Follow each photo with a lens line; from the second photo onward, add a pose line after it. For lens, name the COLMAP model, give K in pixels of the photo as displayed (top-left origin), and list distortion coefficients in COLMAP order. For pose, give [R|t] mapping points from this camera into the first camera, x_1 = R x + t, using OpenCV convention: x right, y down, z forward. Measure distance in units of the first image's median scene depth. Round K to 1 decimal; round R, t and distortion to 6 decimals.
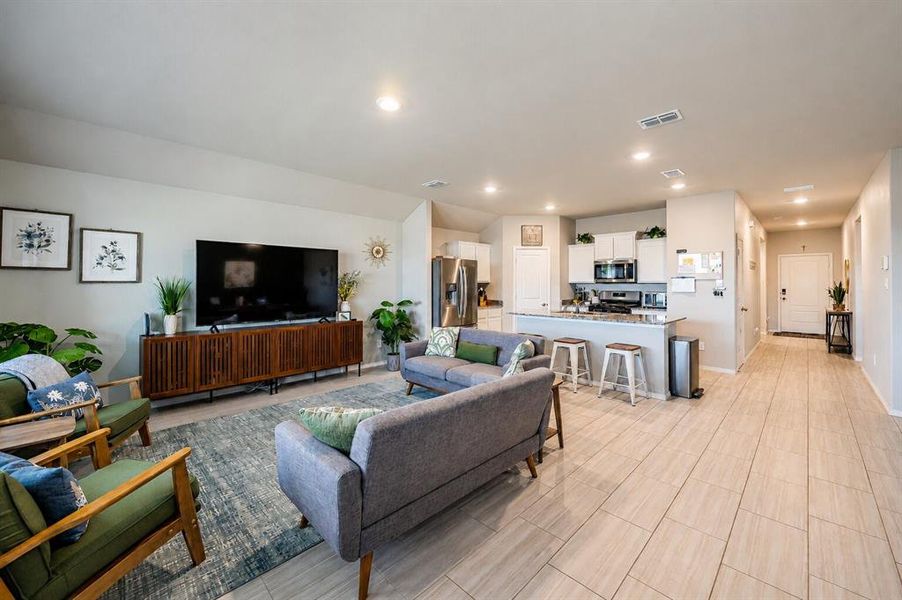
lens RADIAL K [[359.0, 0, 462.1], [0, 359.0, 280.7], [0, 0, 1]] dist [-0.000457, 0.000555]
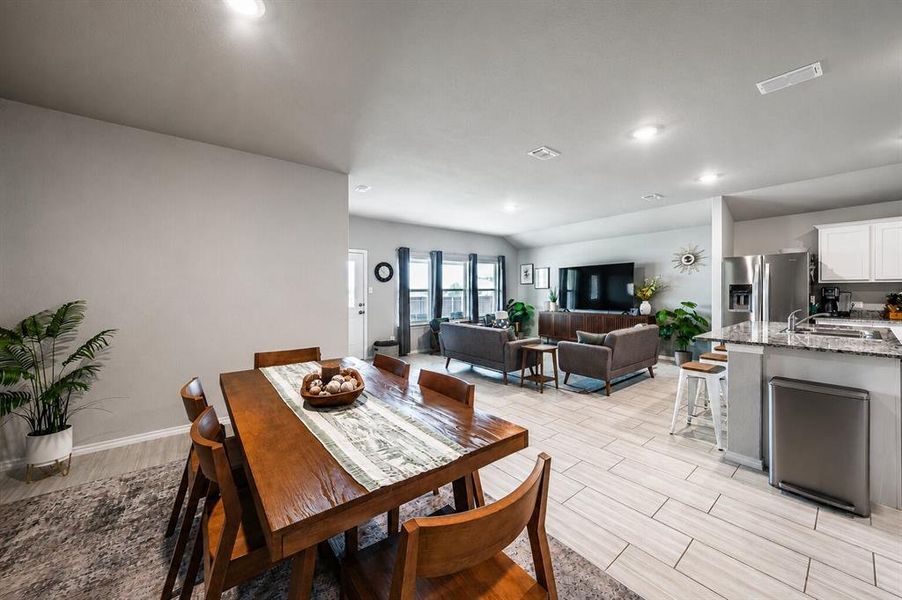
lens RADIAL K [[334.1, 0, 459.9], [0, 334.1, 296.0], [0, 0, 1]] dist [-0.001787, -0.000178]
pose [[-0.119041, 0.009776, -0.992841, 0.847809], [0.004063, 0.999948, 0.009358, 0.019768], [0.992881, -0.002920, -0.119074, 0.409863]]
